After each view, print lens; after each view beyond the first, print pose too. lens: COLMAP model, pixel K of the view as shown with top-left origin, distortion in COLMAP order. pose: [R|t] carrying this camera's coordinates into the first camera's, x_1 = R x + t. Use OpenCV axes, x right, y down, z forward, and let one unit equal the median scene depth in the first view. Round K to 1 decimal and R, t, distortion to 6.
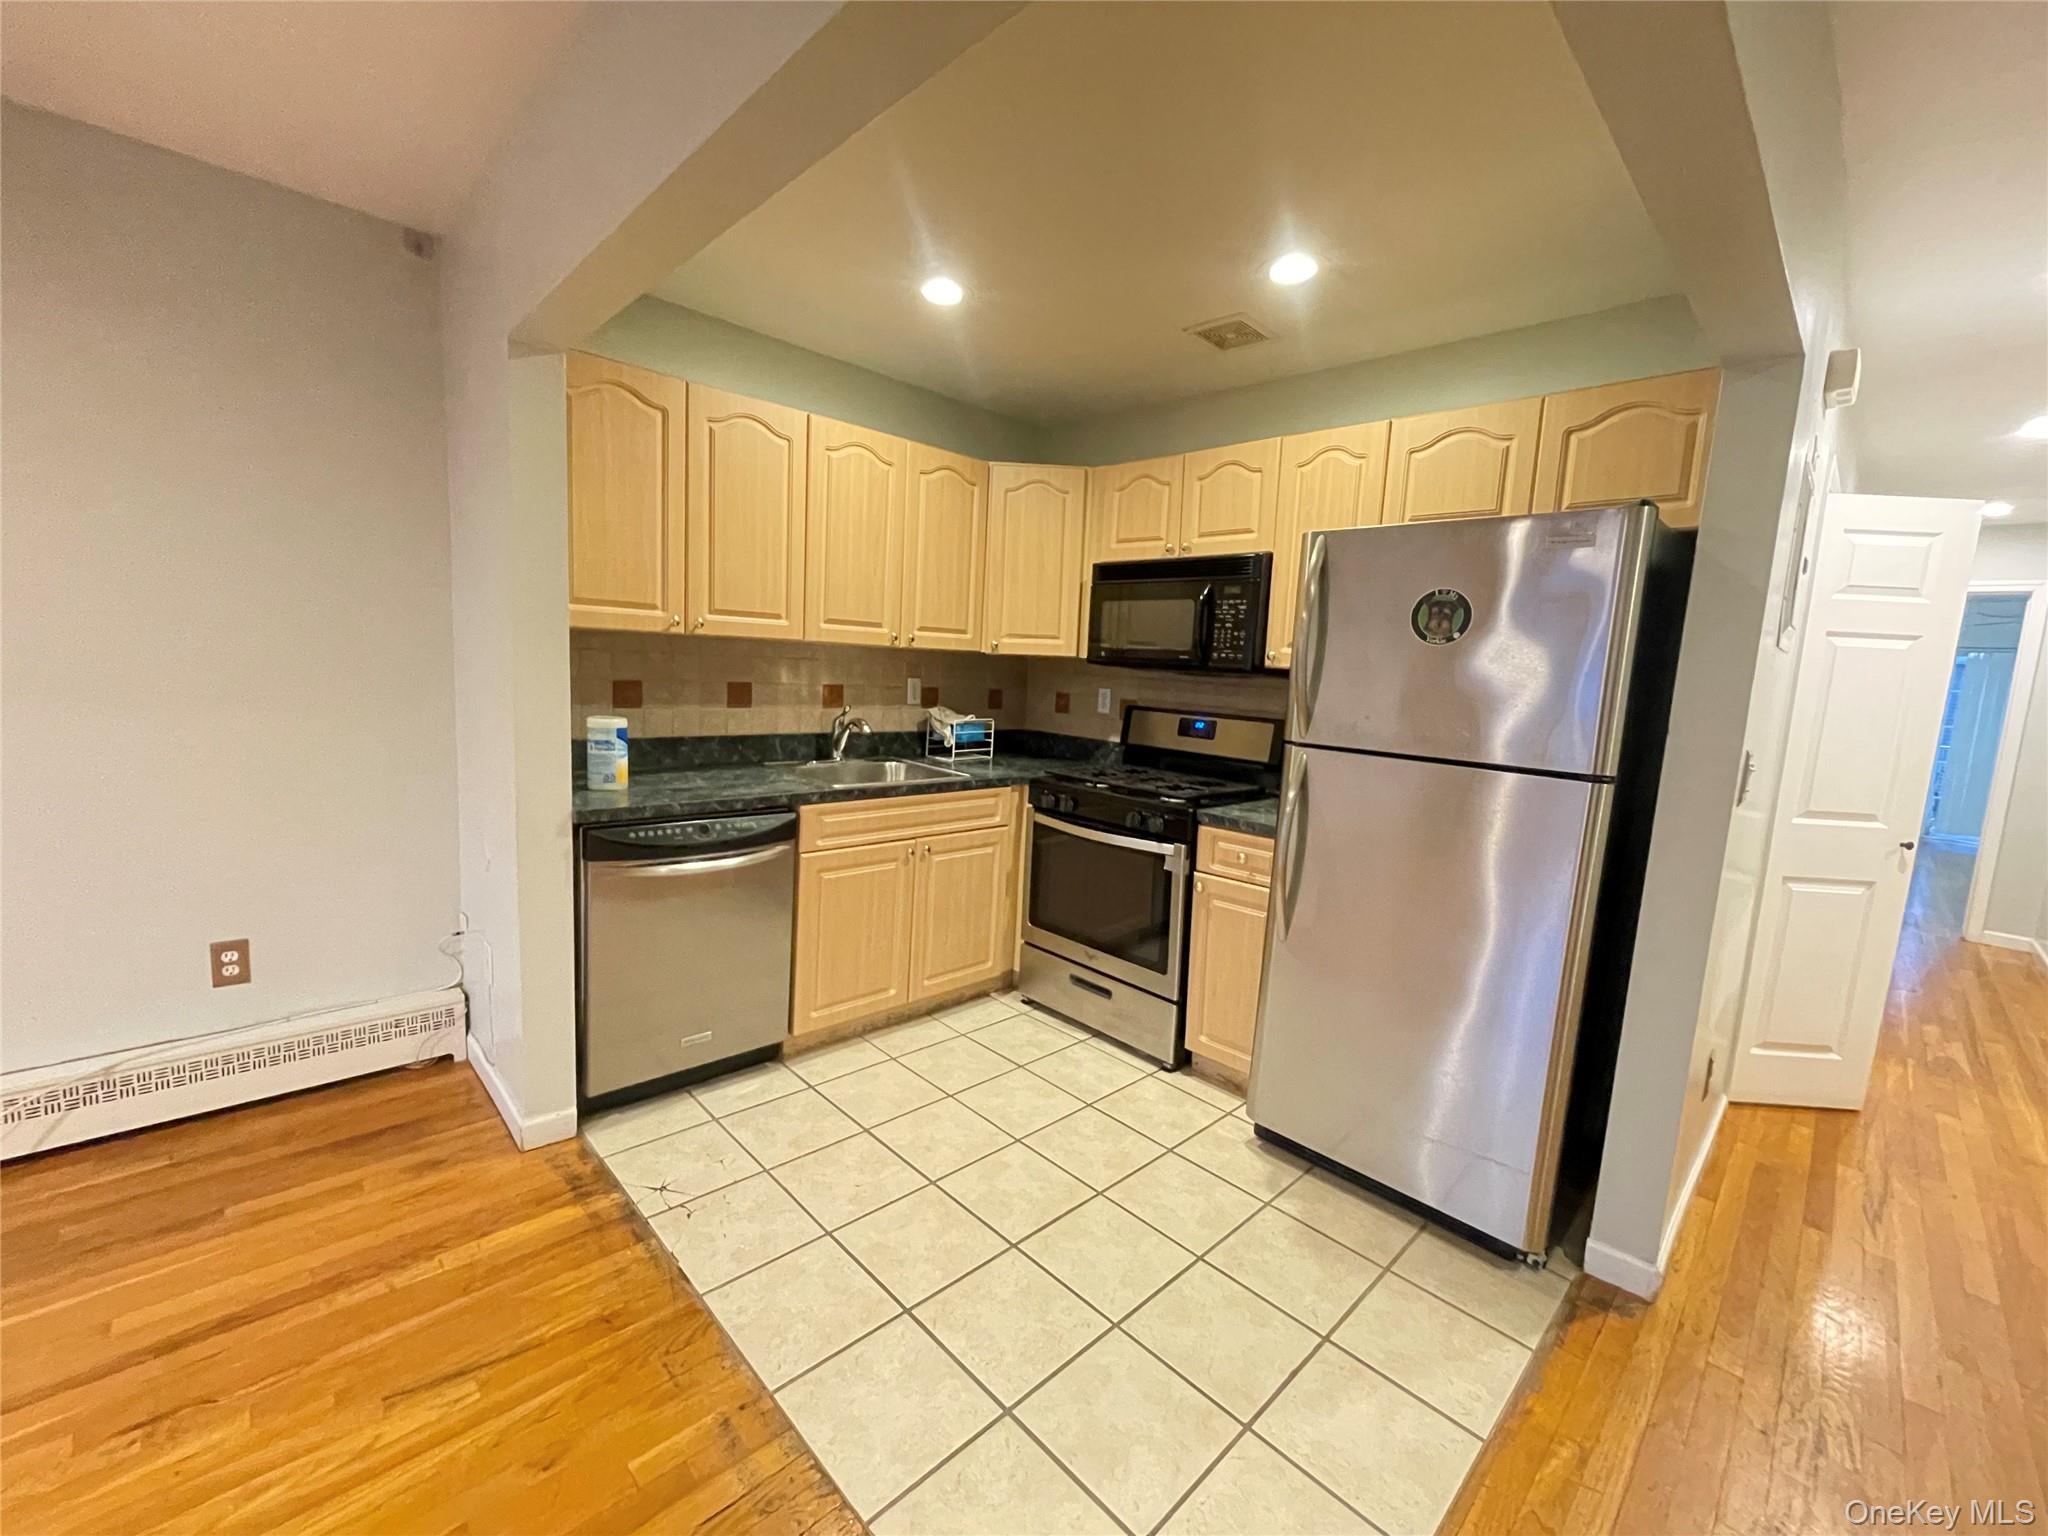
lens RADIAL K [[826.9, 0, 1024.0], [0, 826.9, 768.0], [0, 0, 1]] dist [-0.002383, -0.000591]
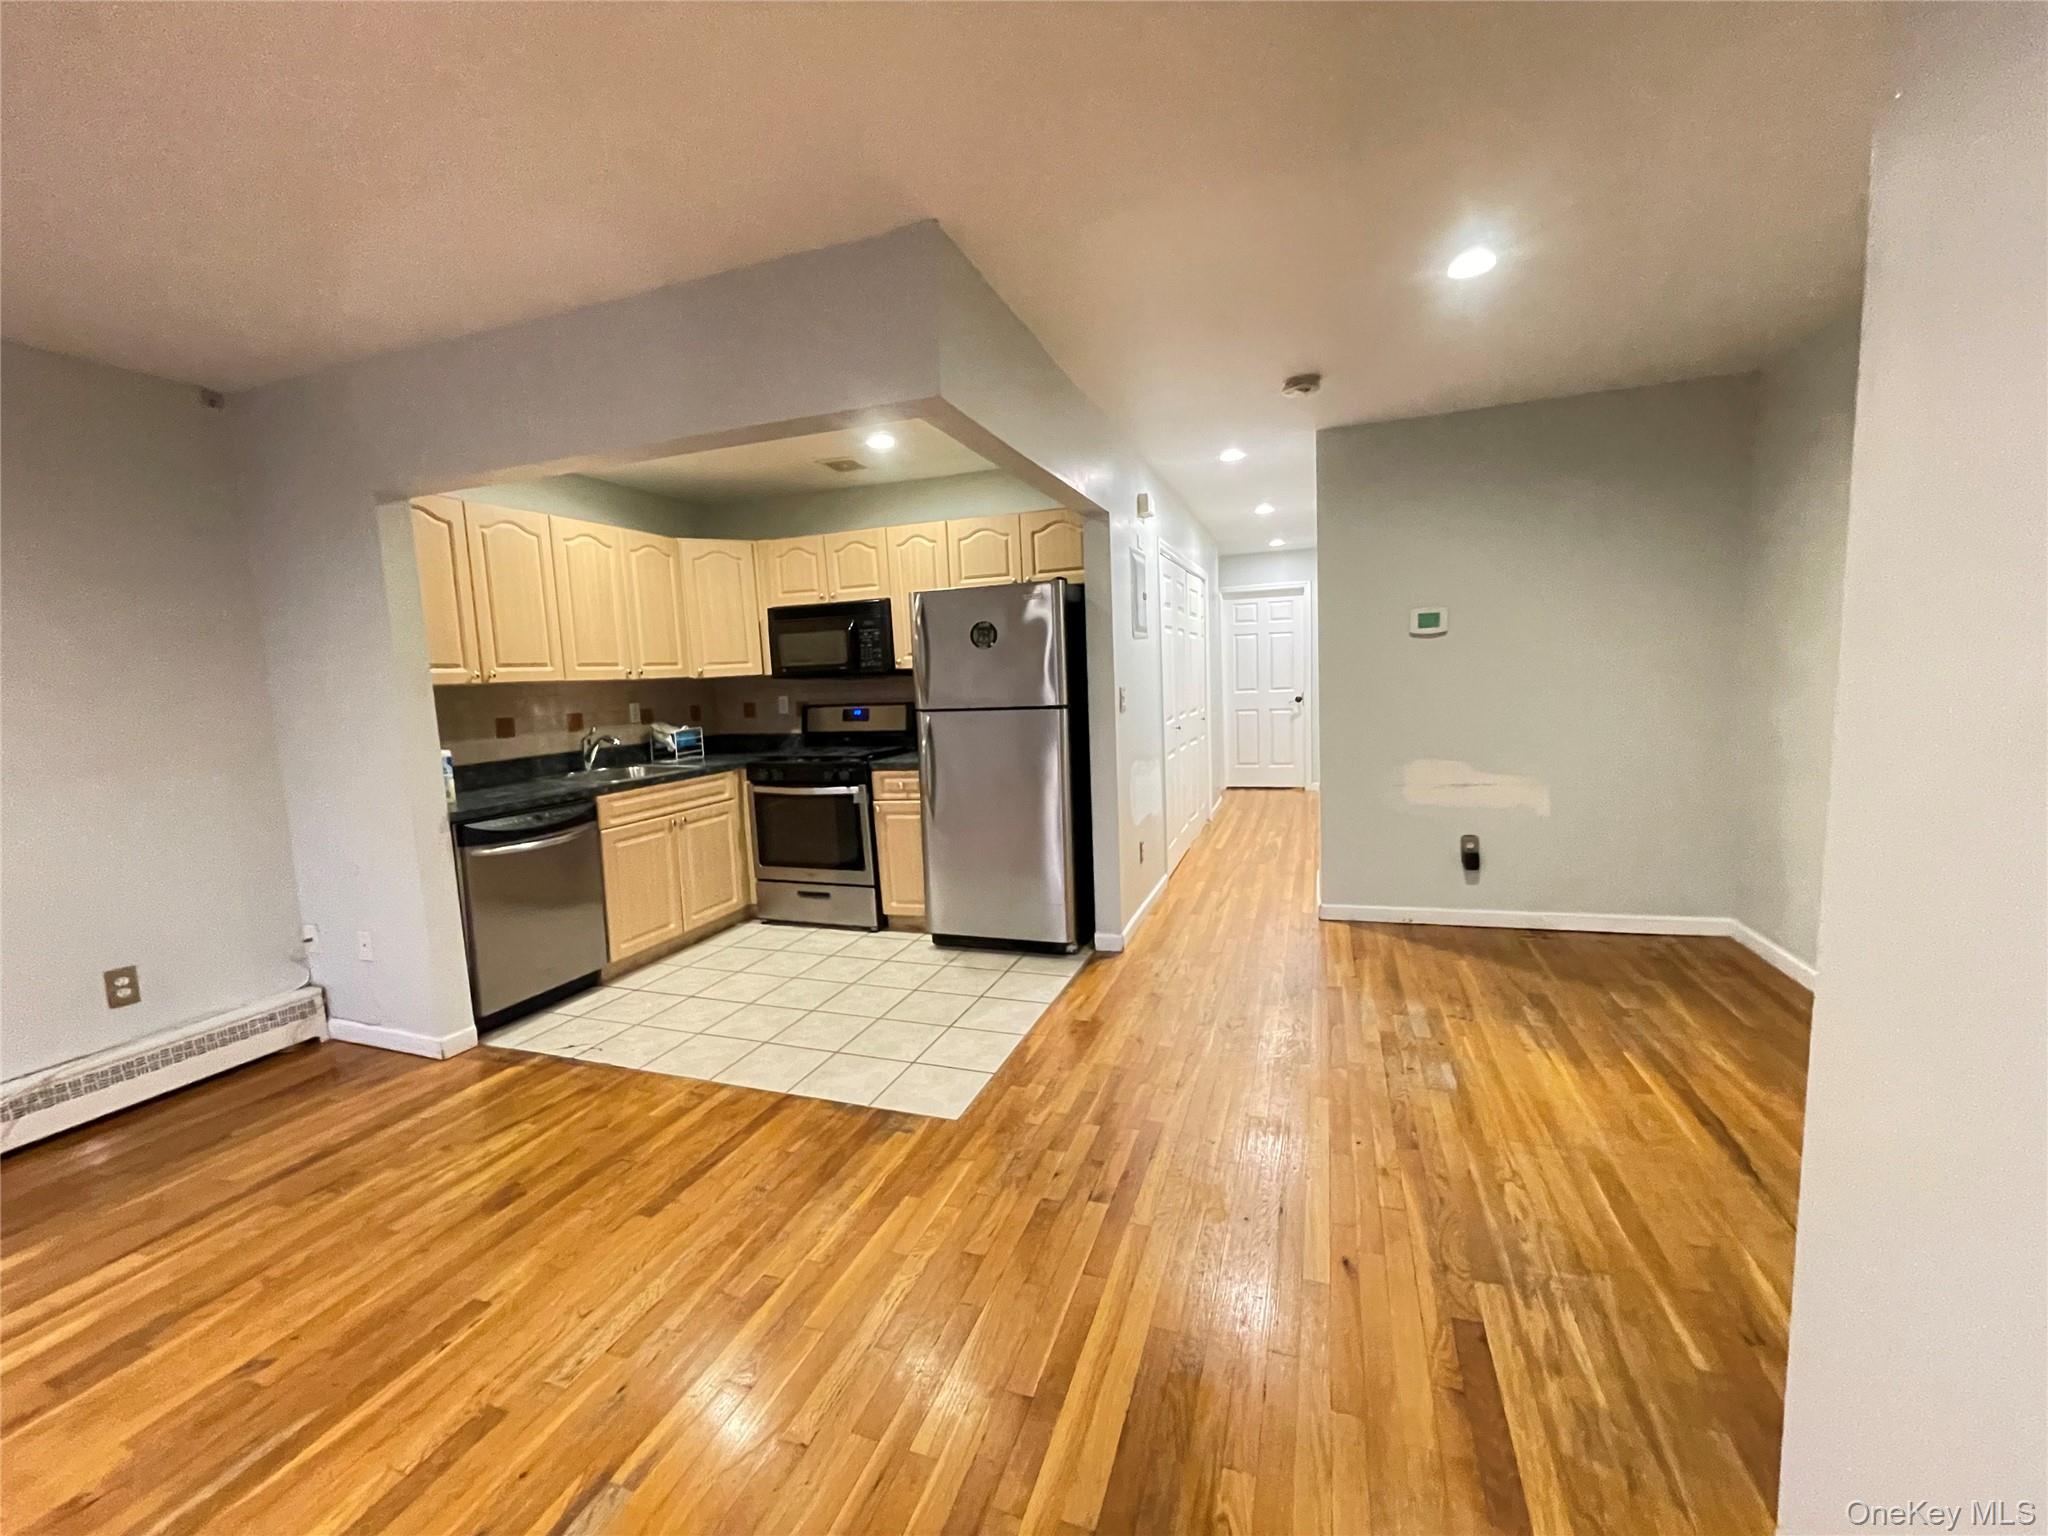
lens RADIAL K [[826.9, 0, 1024.0], [0, 826.9, 768.0], [0, 0, 1]] dist [-0.002383, -0.000591]
pose [[0.892572, -0.140888, 0.428329, -0.209271], [0.145192, 0.989141, 0.022795, 0.069276], [-0.426889, 0.041843, 0.903335, -0.570204]]
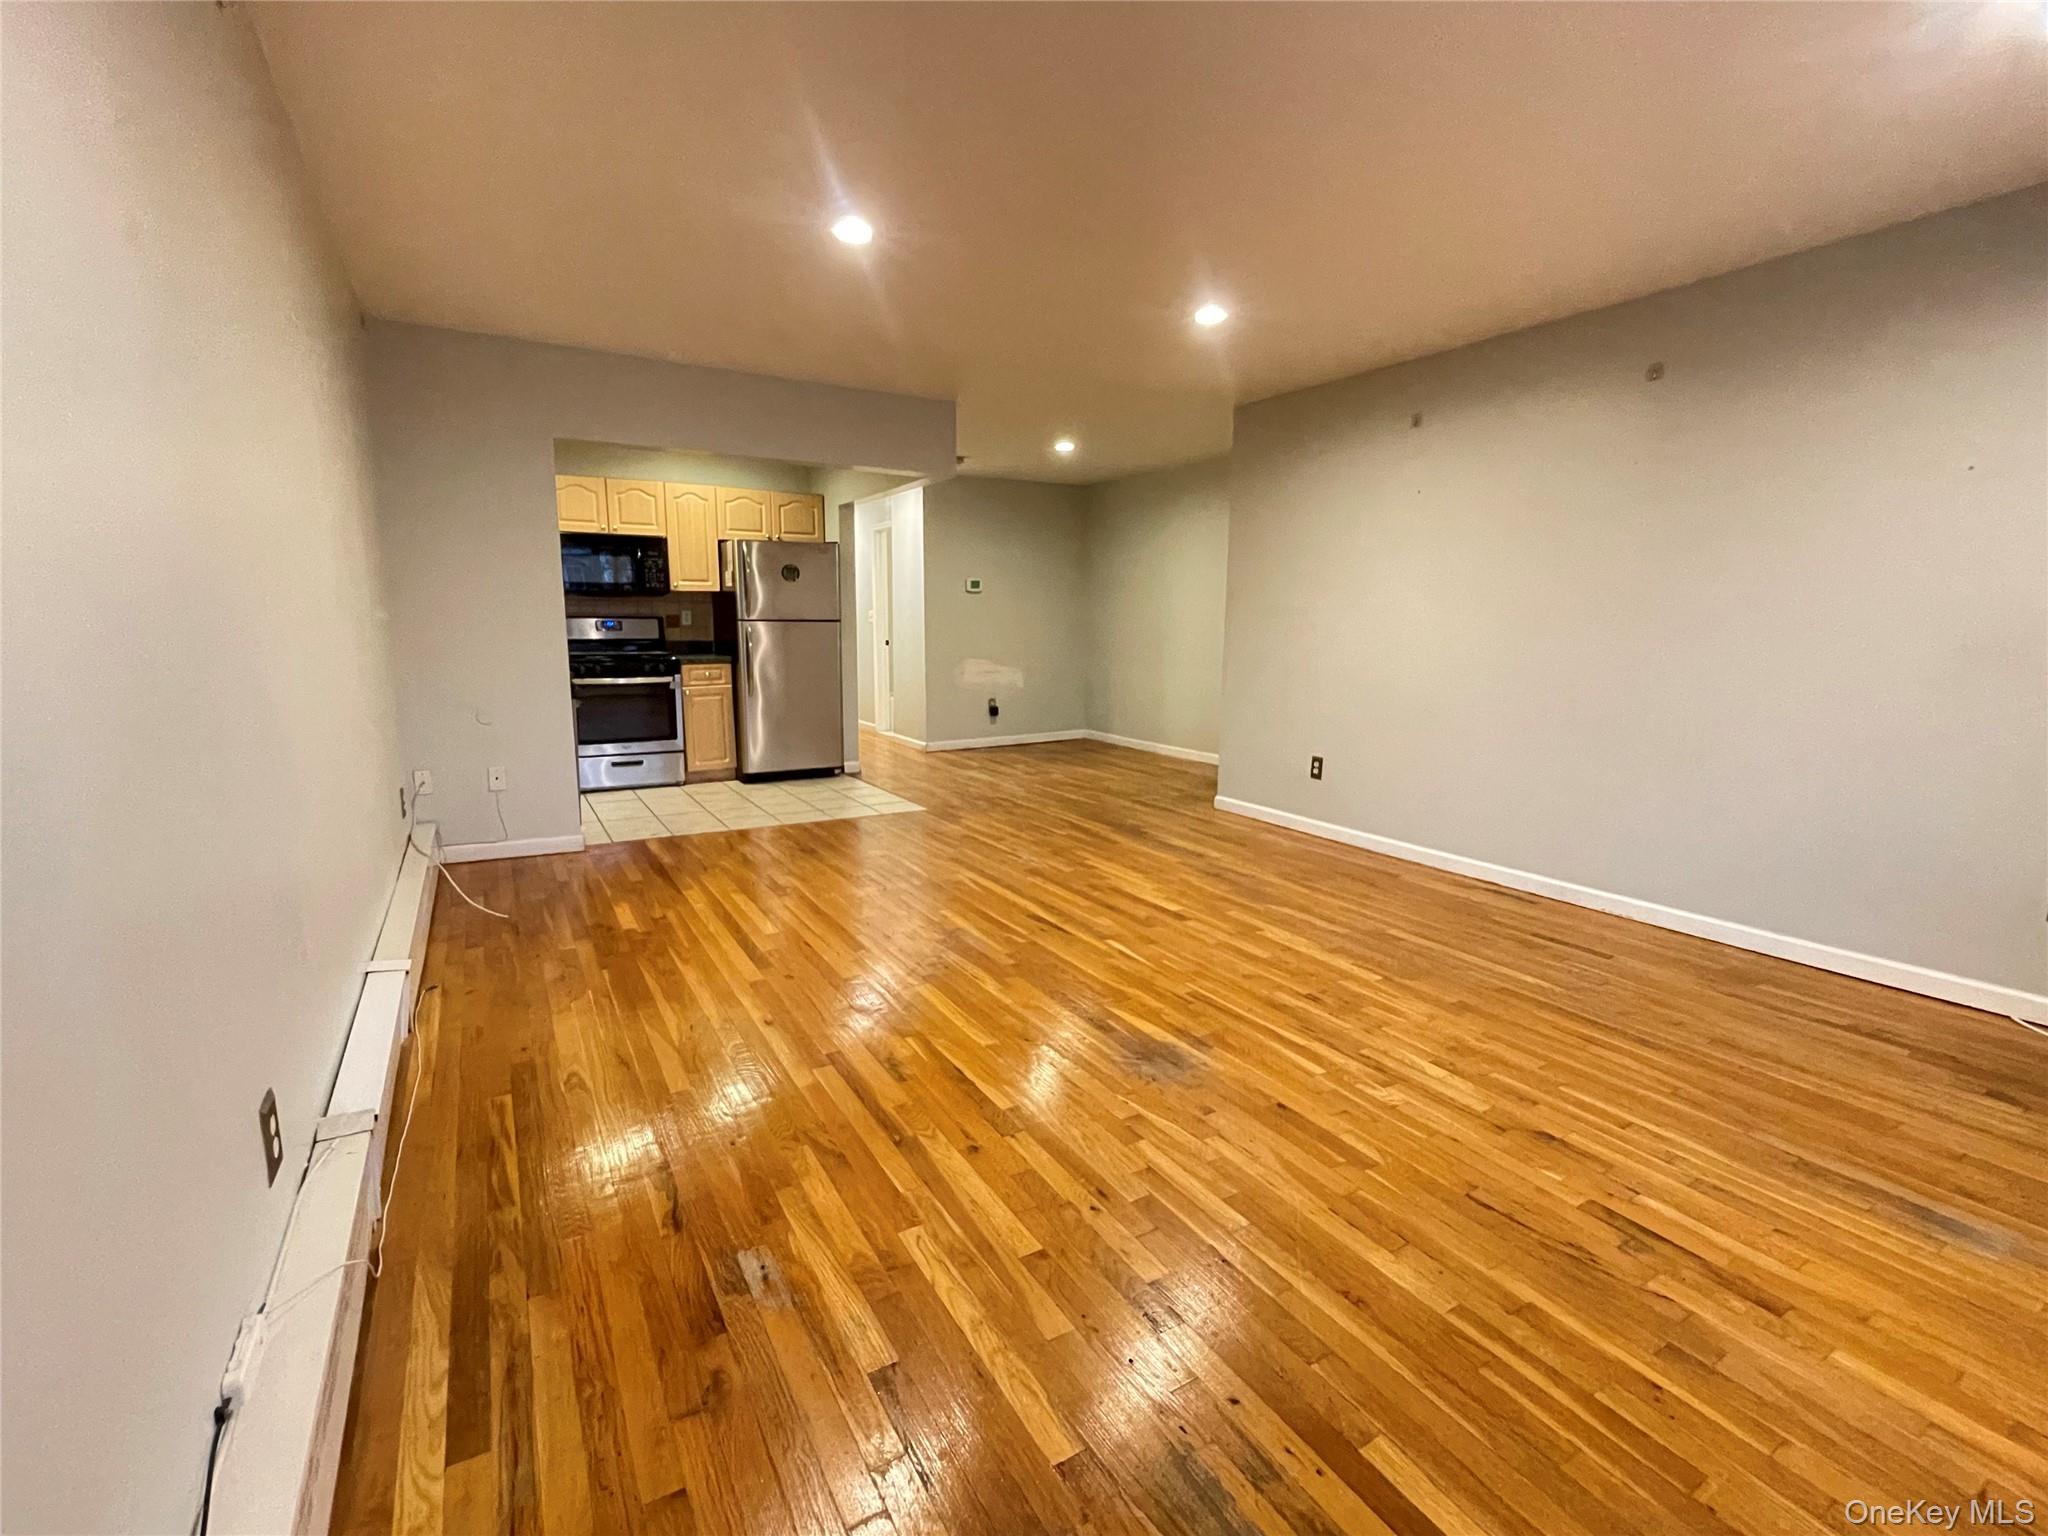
lens RADIAL K [[912.8, 0, 1024.0], [0, 912.8, 768.0], [0, 0, 1]] dist [-0.002216, -0.000355]
pose [[0.233924, -0.209354, 0.949448, -1.920055], [0.128653, 0.974620, 0.183207, 0.008859], [-0.963705, 0.079293, 0.254921, -0.460116]]
